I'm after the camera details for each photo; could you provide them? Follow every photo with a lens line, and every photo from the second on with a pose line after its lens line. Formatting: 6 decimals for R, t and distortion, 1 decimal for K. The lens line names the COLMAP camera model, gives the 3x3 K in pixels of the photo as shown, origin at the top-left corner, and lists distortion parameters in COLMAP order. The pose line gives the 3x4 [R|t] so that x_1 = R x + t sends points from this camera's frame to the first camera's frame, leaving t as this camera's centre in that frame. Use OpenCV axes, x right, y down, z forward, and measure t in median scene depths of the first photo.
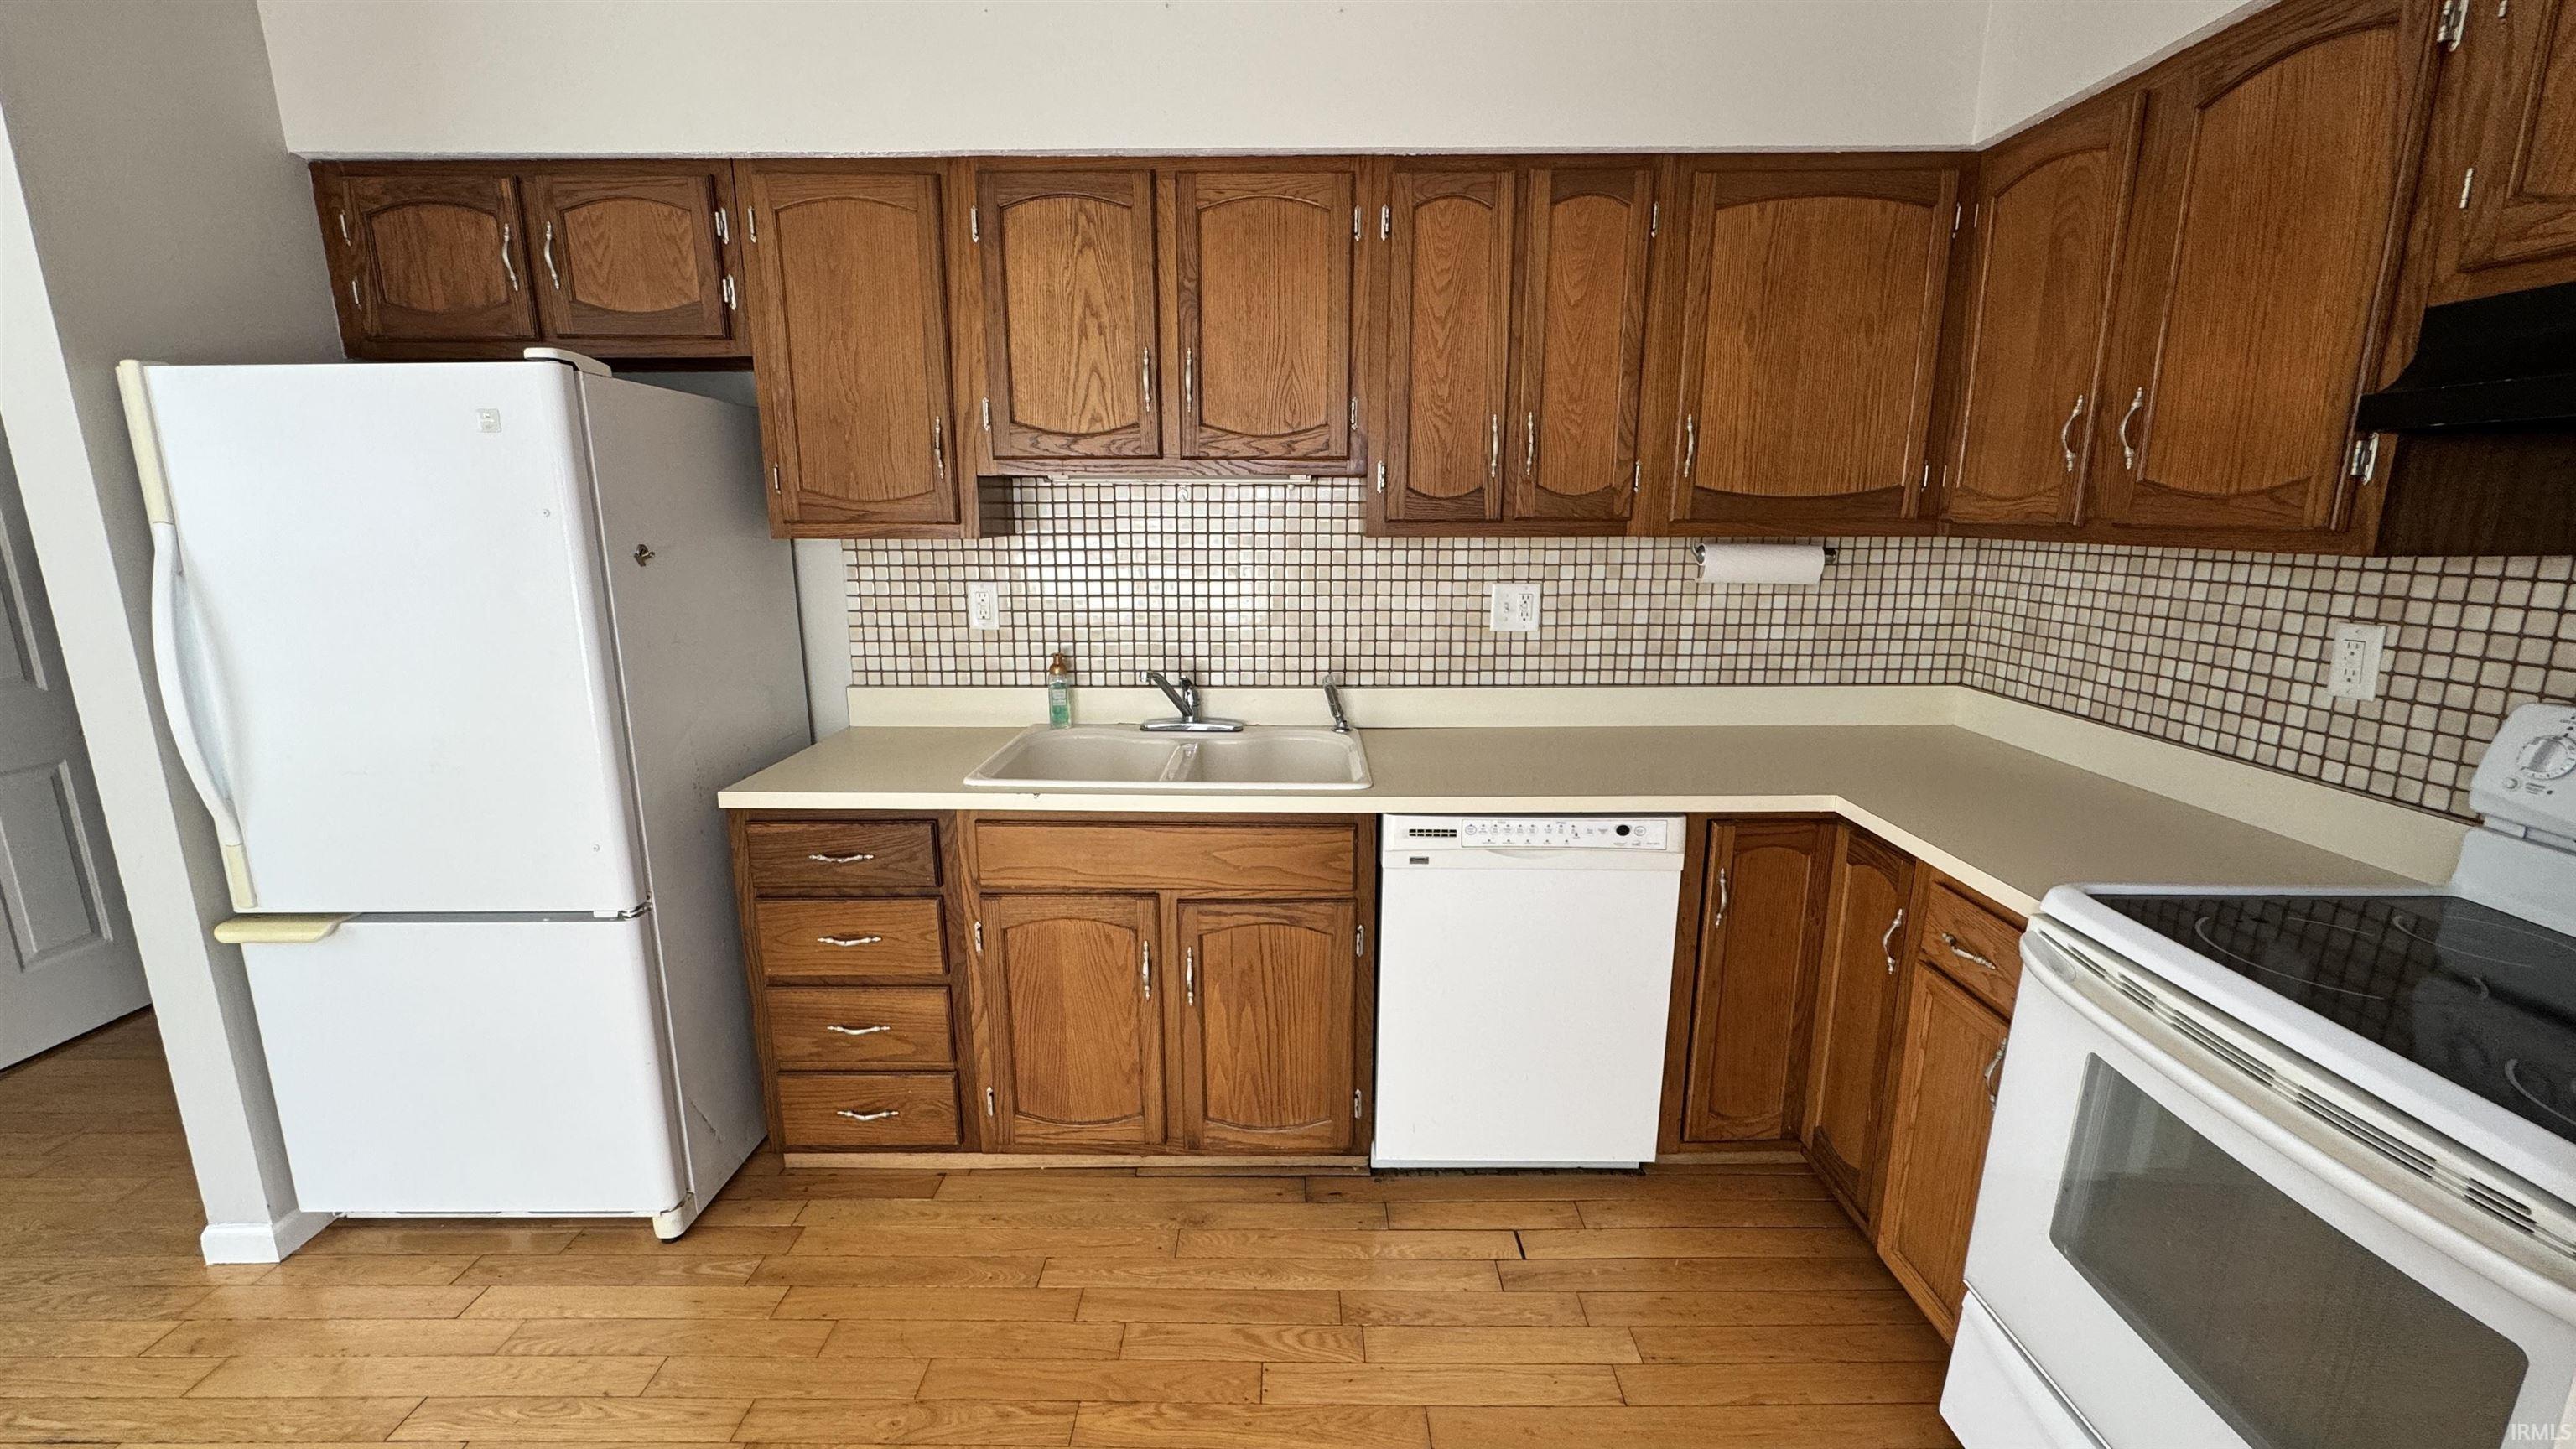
lens RADIAL K [[1026.1, 0, 1288.4], [0, 1026.1, 723.0], [0, 0, 1]] dist [-0.003218, 0.000206]
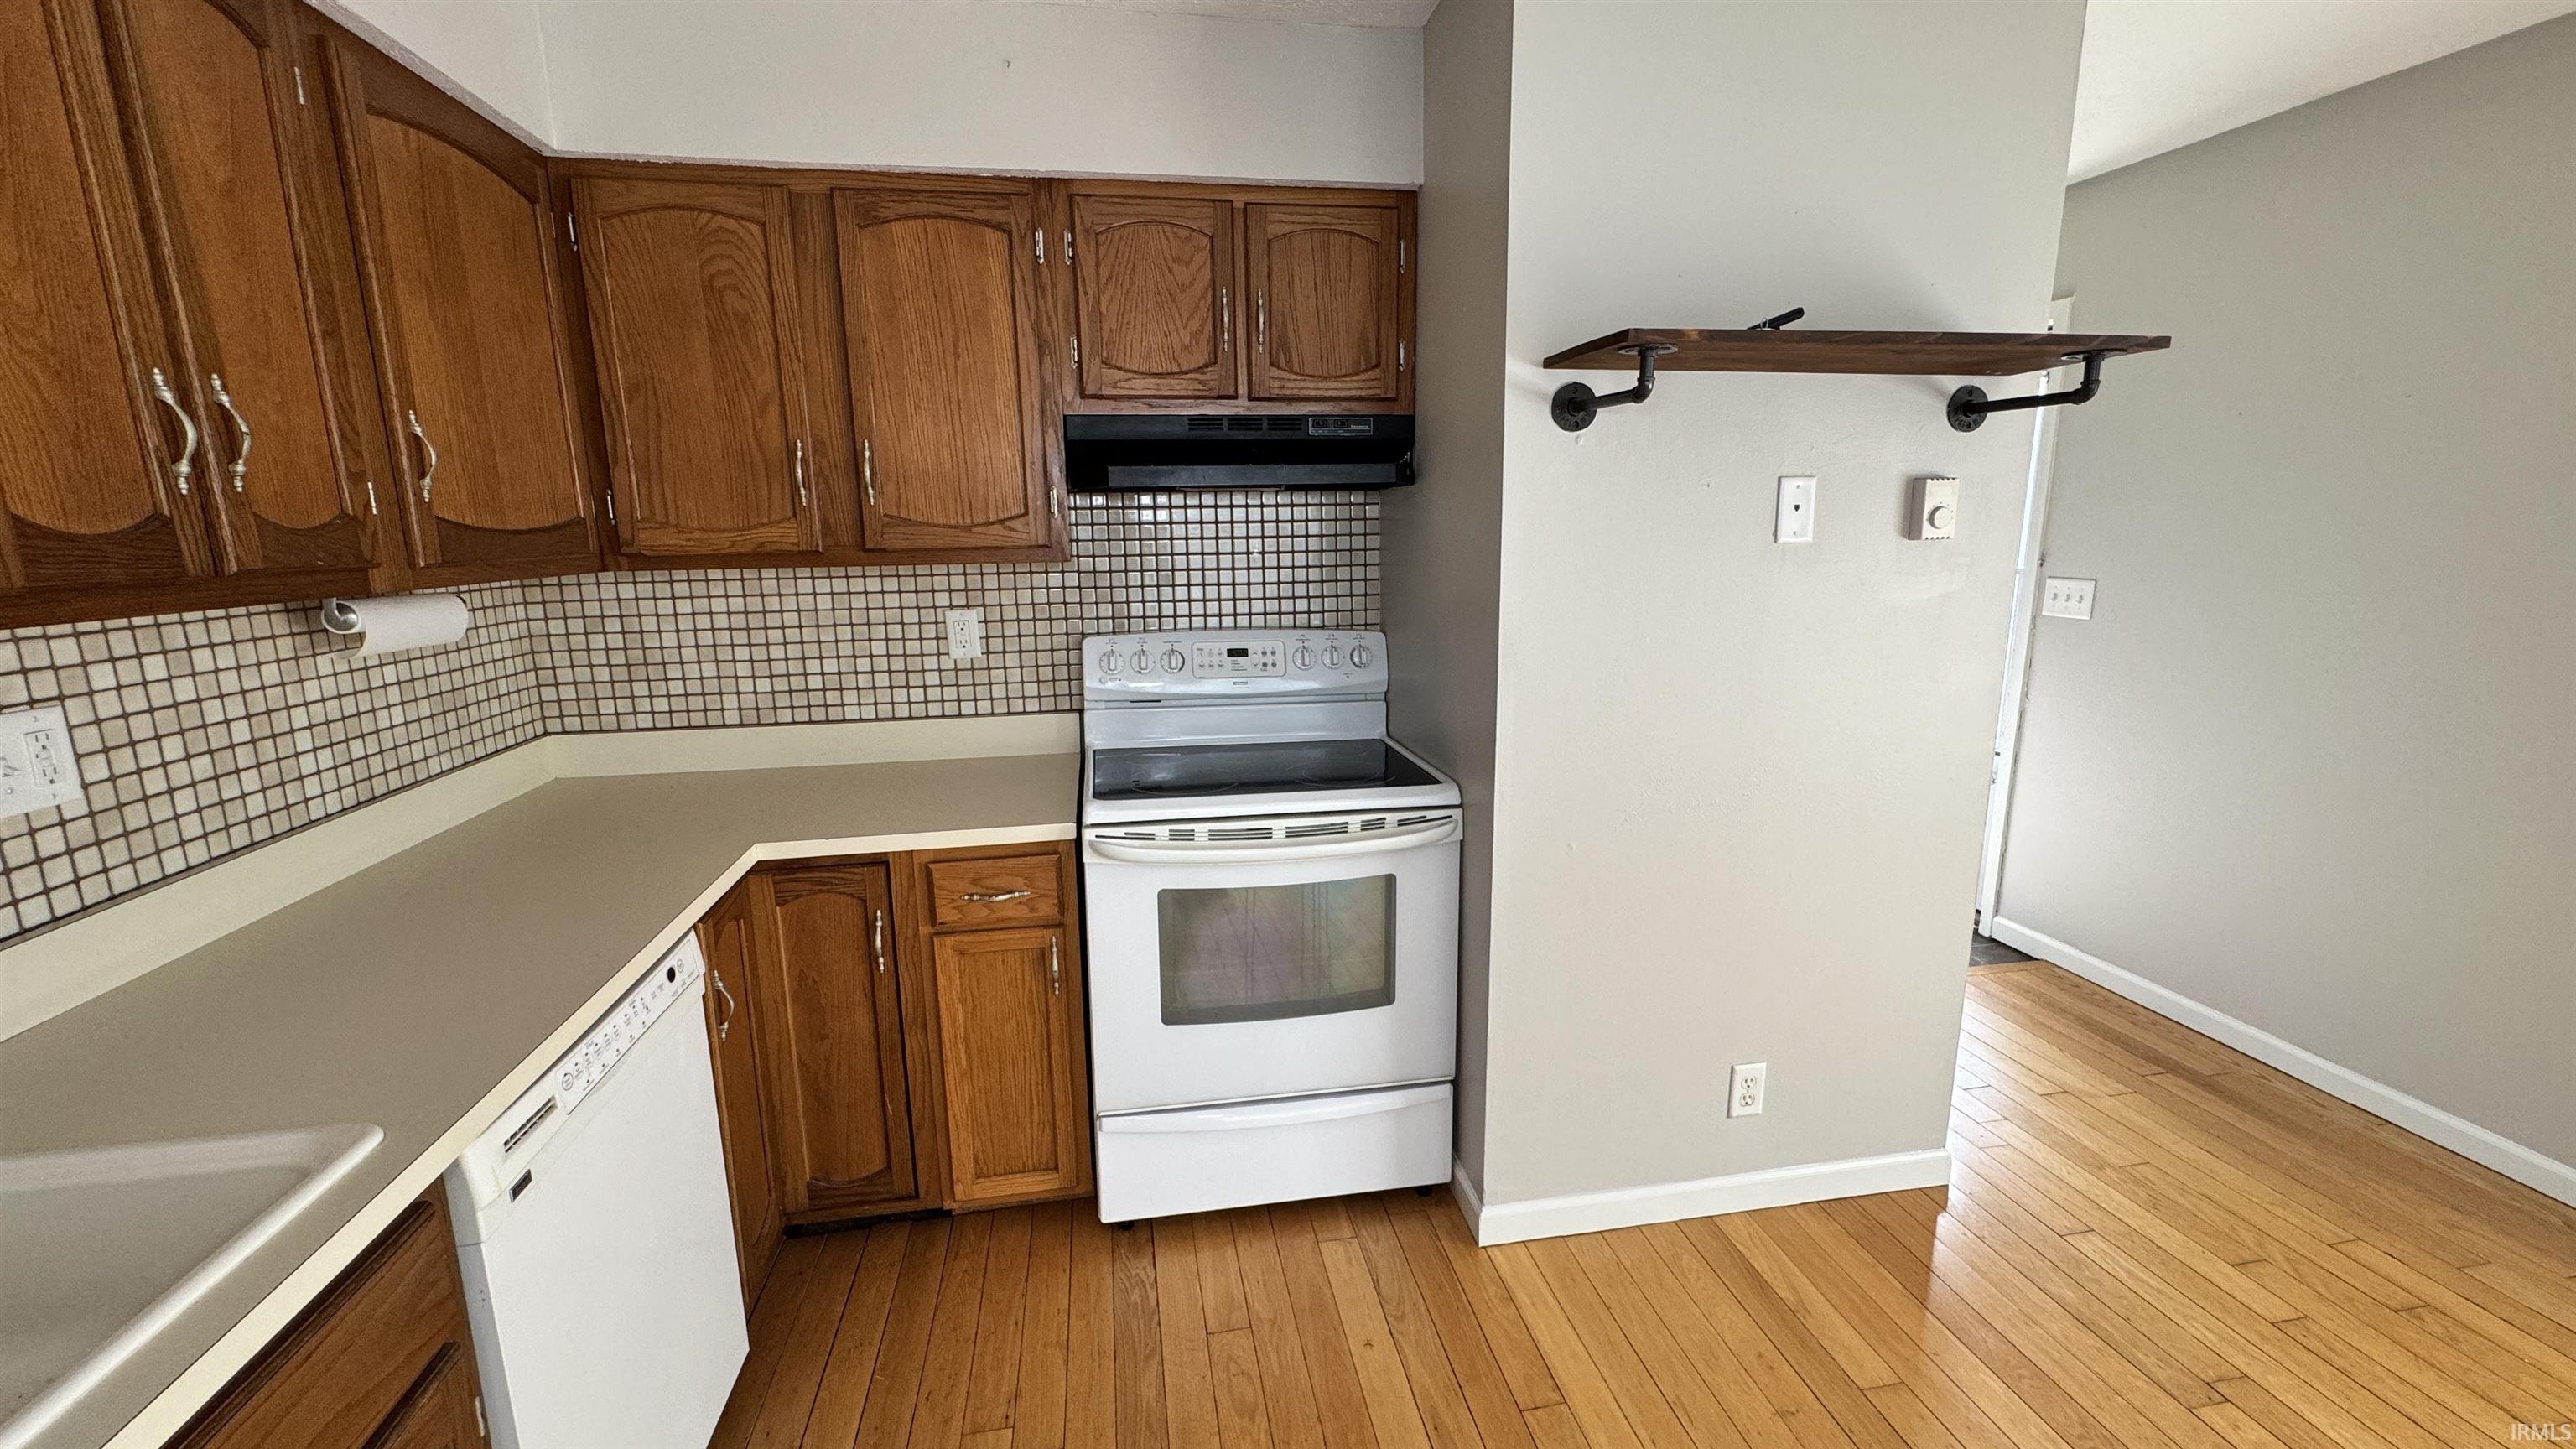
lens RADIAL K [[1026.1, 0, 1288.3], [0, 1026.1, 724.8], [0, 0, 1]] dist [-0.003218, 0.000206]
pose [[-0.176912, -0.187490, 0.966204, -0.422713], [0.218732, 0.949649, 0.224327, -0.131822], [-0.959614, 0.251026, -0.126994, 0.598205]]
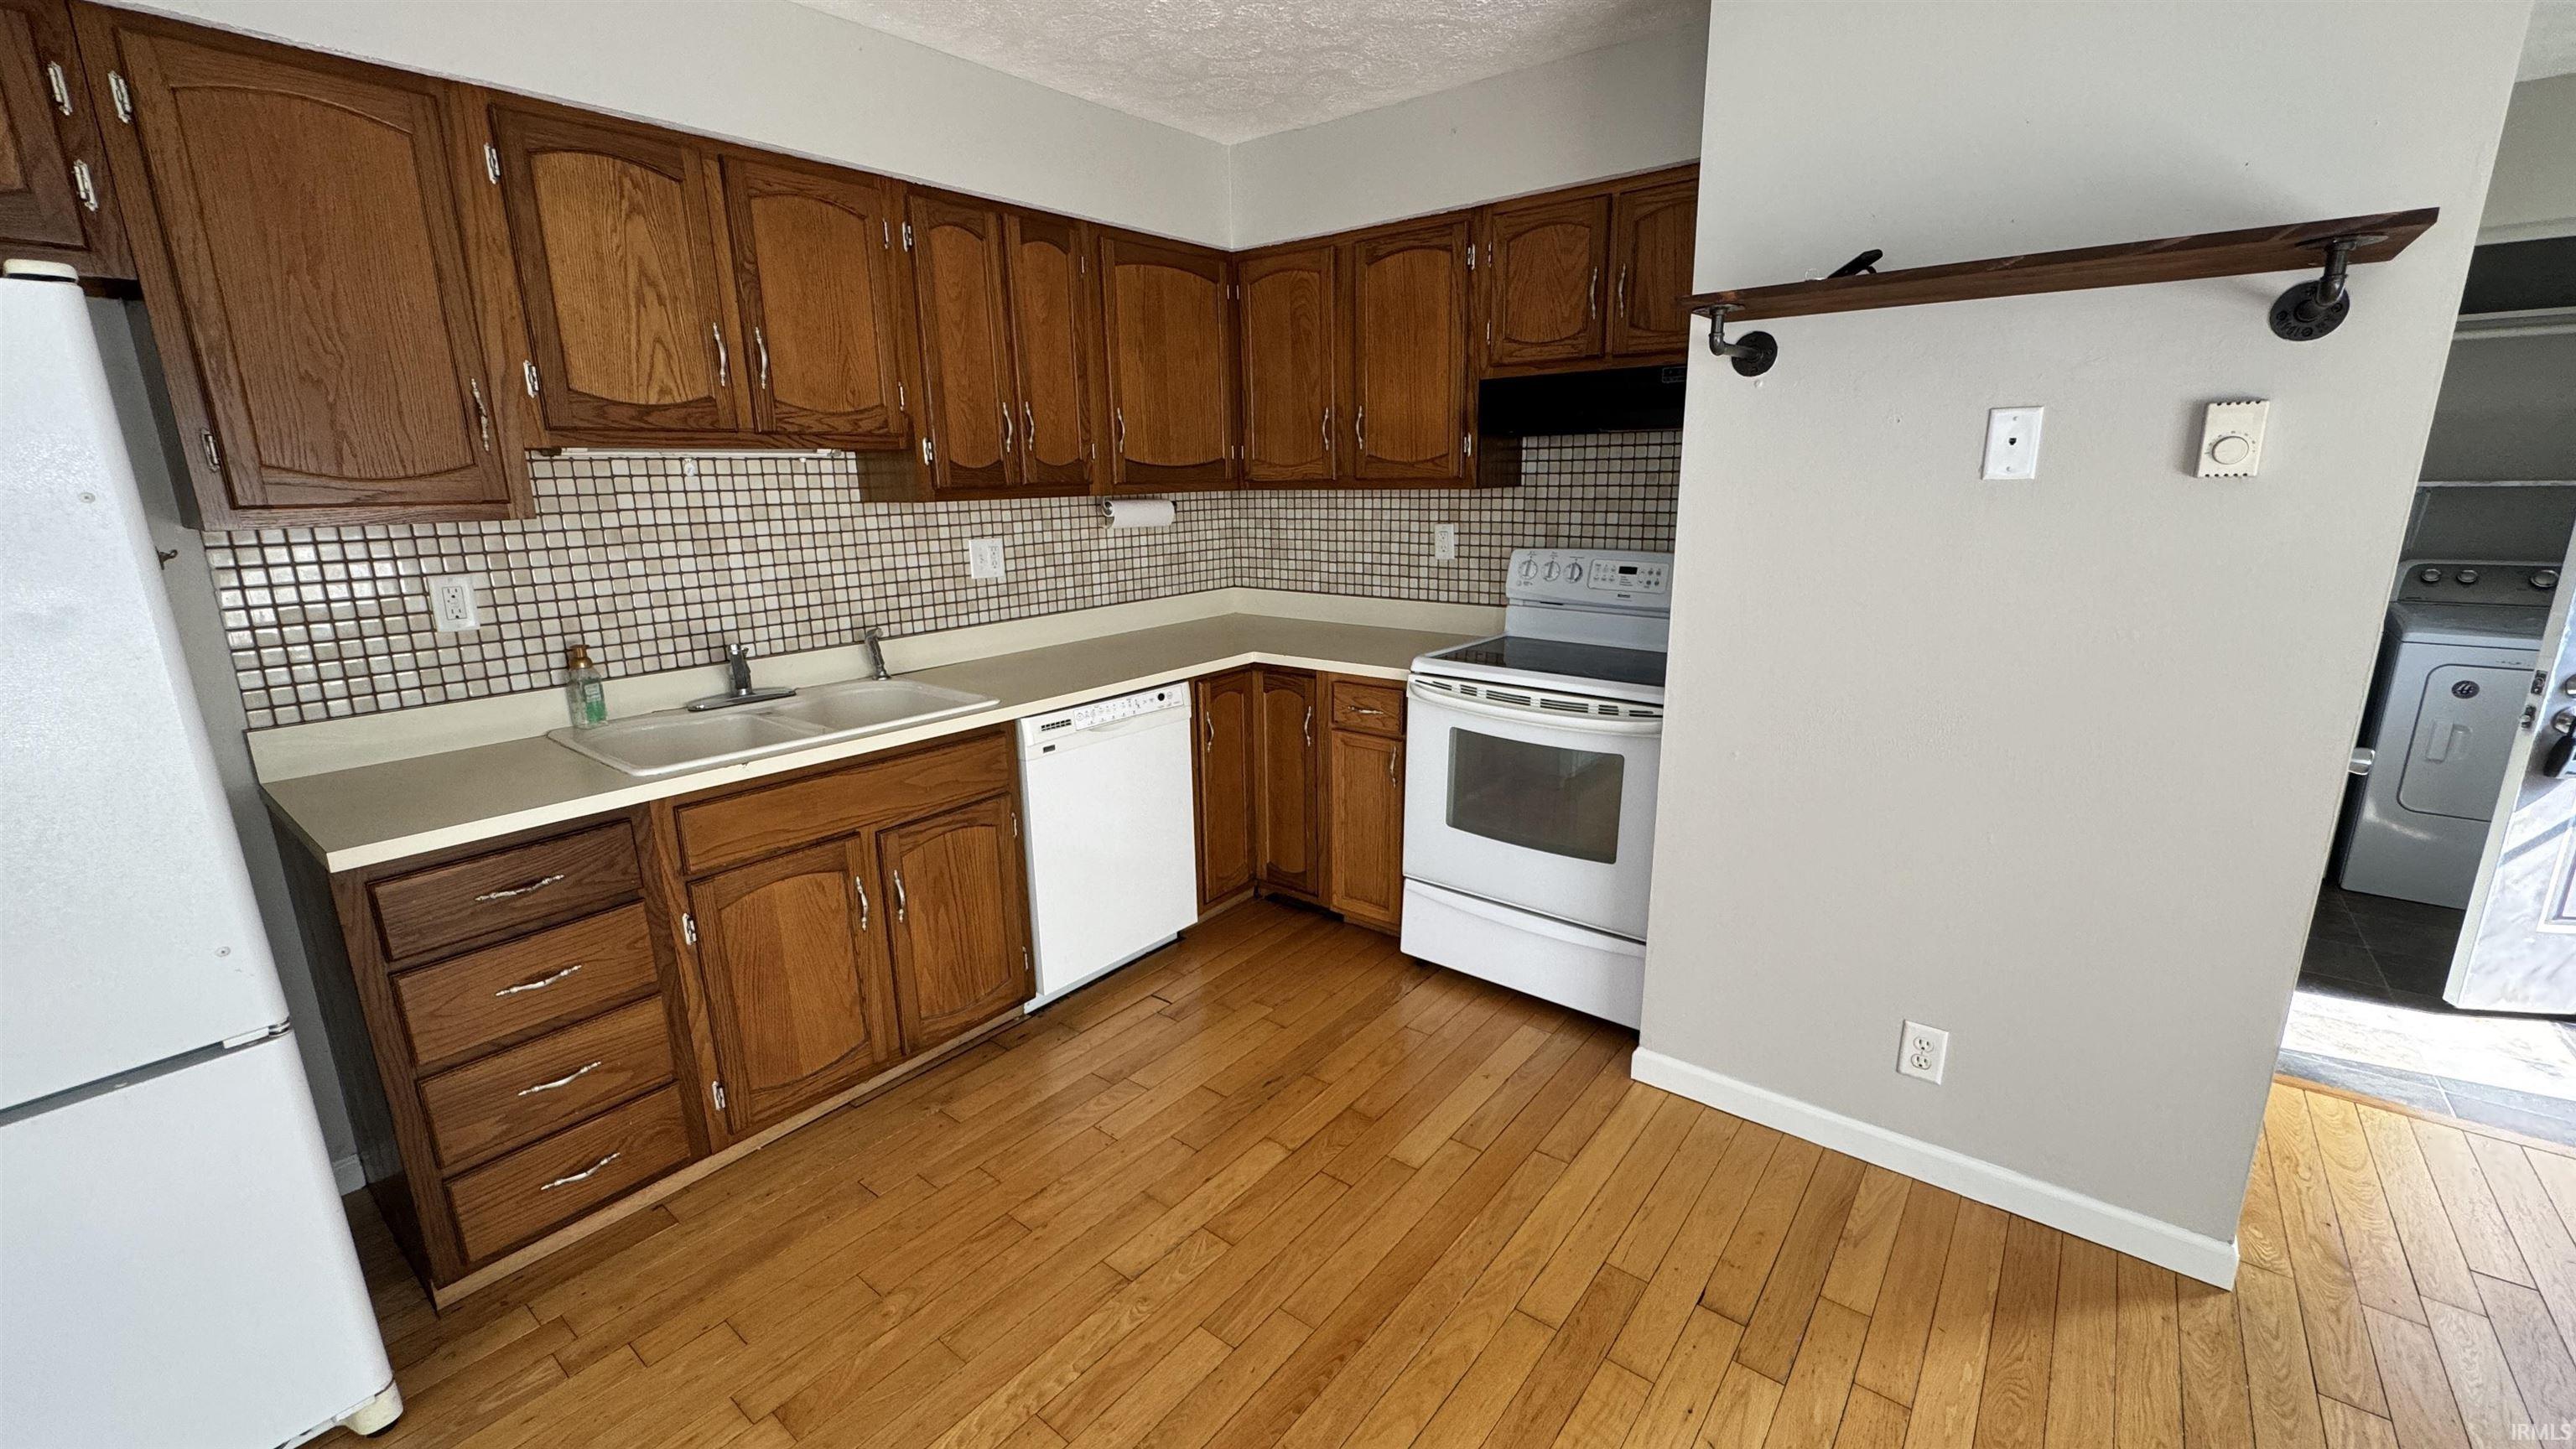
lens RADIAL K [[1026.1, 0, 1288.3], [0, 1026.1, 721.0], [0, 0, 1]] dist [-0.003218, 0.000206]
pose [[0.620178, -0.194900, 0.759864, -0.649050], [0.178947, 0.978254, 0.104864, 0.017225], [-0.763778, 0.070941, 0.641569, -0.063938]]
